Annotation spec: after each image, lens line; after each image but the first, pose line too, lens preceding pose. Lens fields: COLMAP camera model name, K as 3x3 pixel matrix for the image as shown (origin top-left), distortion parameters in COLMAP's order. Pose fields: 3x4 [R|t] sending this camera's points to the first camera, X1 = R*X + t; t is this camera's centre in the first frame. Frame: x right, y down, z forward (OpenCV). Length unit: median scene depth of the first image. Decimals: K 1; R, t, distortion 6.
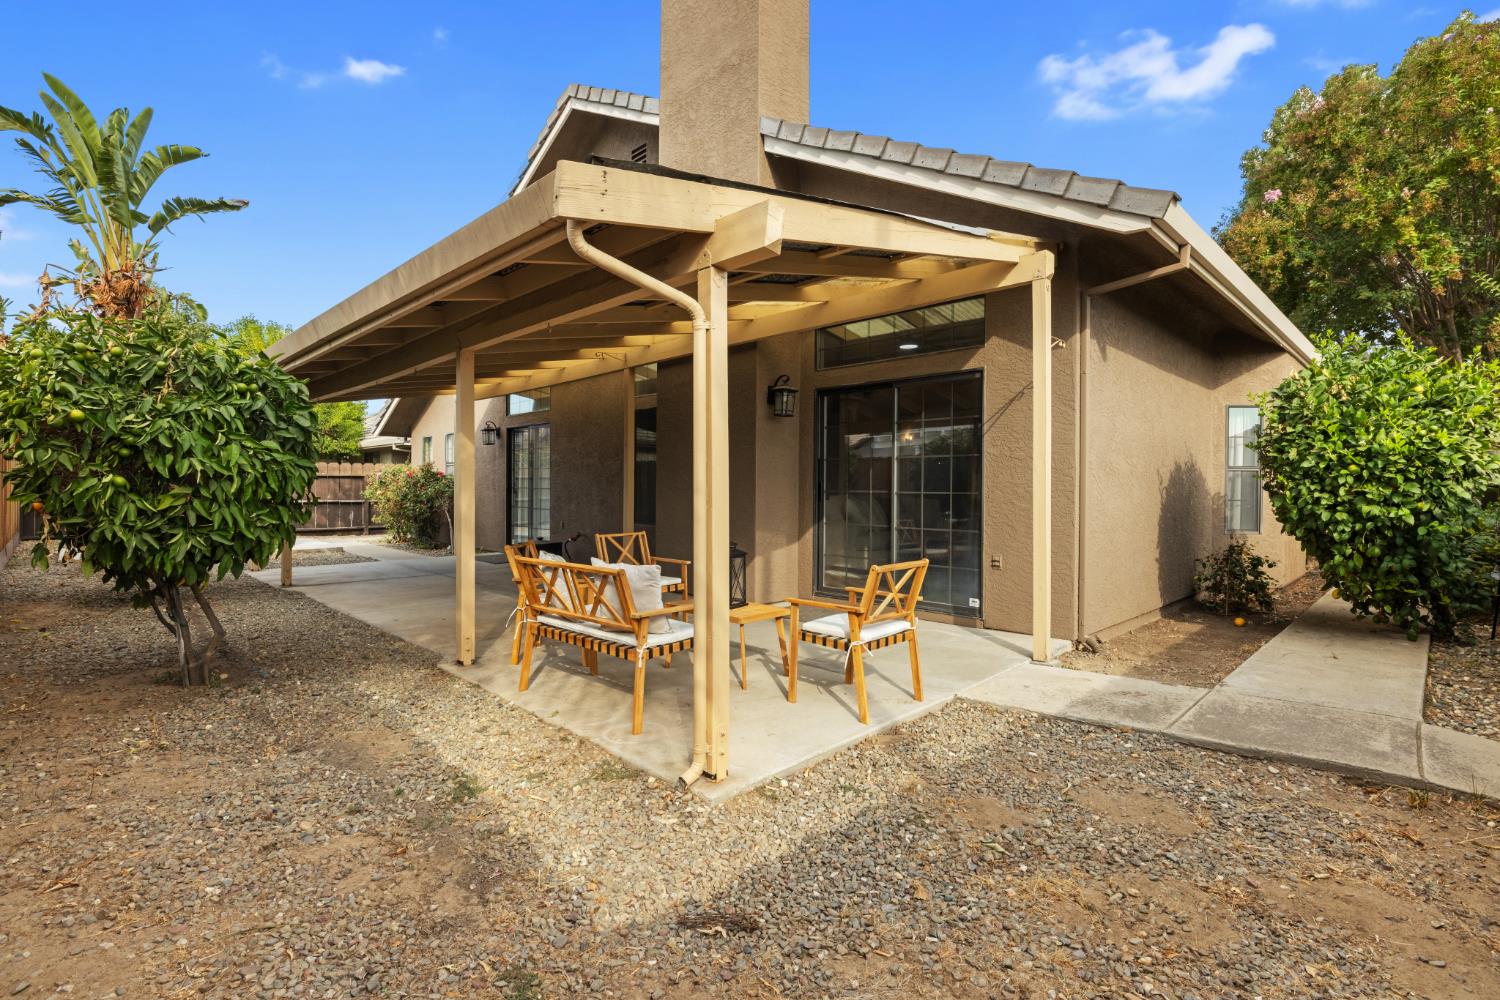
lens RADIAL K [[697.1, 0, 750.0], [0, 697.1, 500.0], [0, 0, 1]] dist [-0.000431, -0.000026]
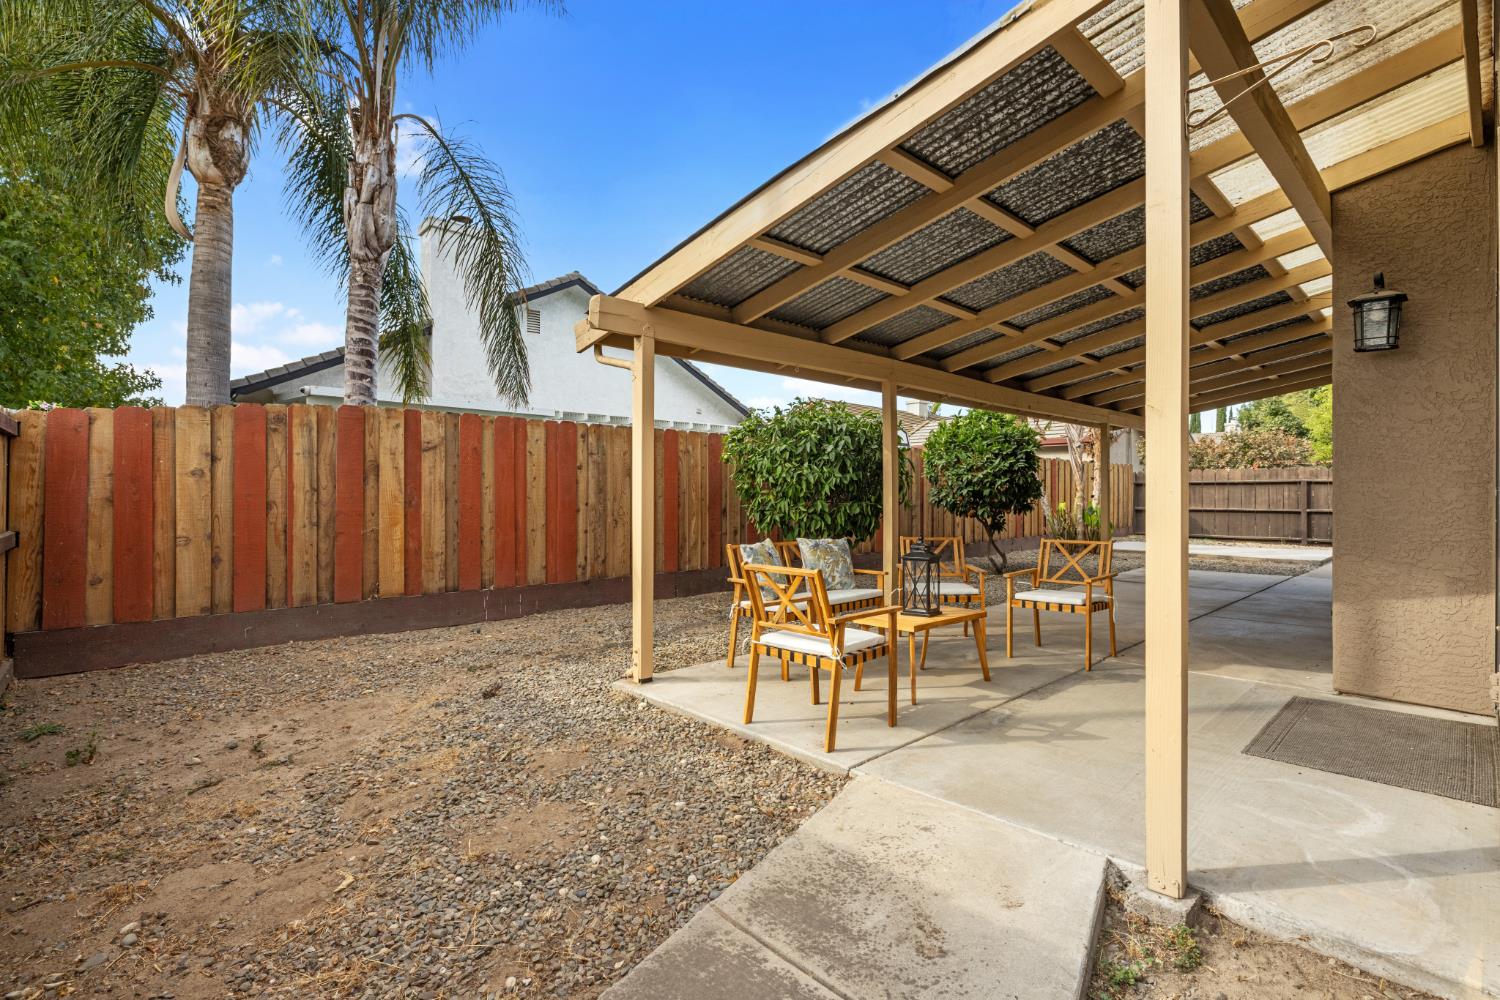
lens RADIAL K [[697.1, 0, 750.0], [0, 697.1, 500.0], [0, 0, 1]] dist [-0.000431, -0.000026]
pose [[-0.041878, 0.001080, -0.999122, 1.048244], [-0.021281, 0.999772, 0.001972, 0.007788], [0.998896, 0.021345, -0.041845, 0.960426]]
